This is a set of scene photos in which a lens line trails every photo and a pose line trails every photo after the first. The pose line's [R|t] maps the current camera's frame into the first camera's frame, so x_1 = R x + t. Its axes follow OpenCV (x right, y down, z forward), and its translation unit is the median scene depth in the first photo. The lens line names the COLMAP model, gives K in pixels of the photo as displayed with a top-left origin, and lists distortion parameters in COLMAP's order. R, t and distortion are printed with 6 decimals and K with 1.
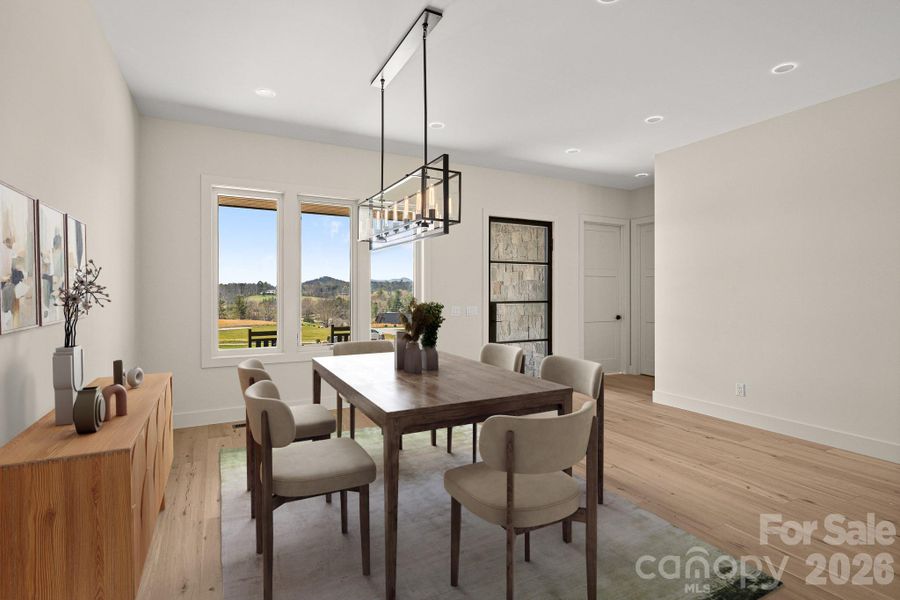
lens RADIAL K [[446.8, 0, 449.1], [0, 446.8, 291.0], [0, 0, 1]] dist [0.002100, 0.000175]
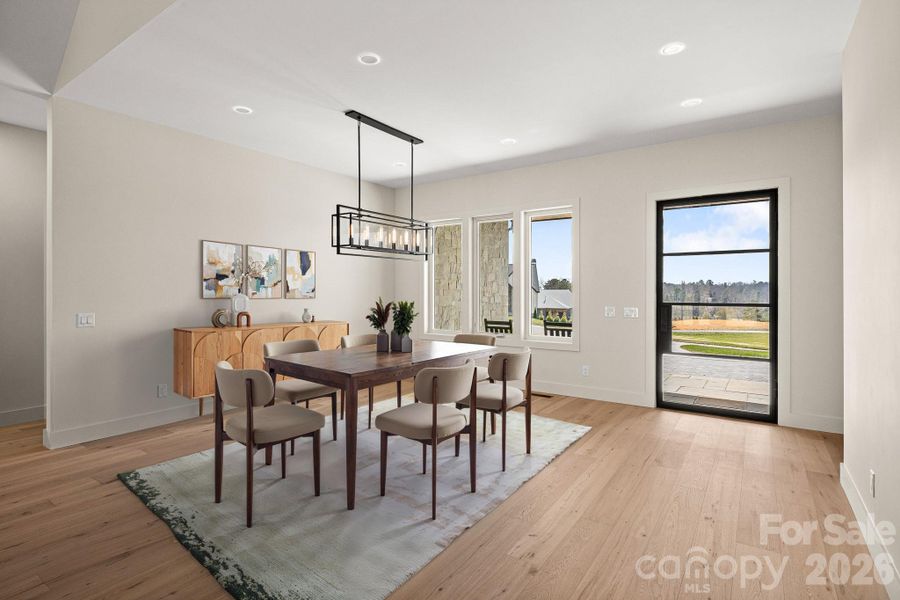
lens RADIAL K [[445.4, 0, 444.3], [0, 445.4, 321.4], [0, 0, 1]] dist [0.000845, -0.000382]
pose [[0.523343, 0.065011, -0.849638, 0.587958], [0.005889, 0.996786, 0.079898, -0.009879], [0.852102, -0.046817, 0.521278, 0.212181]]
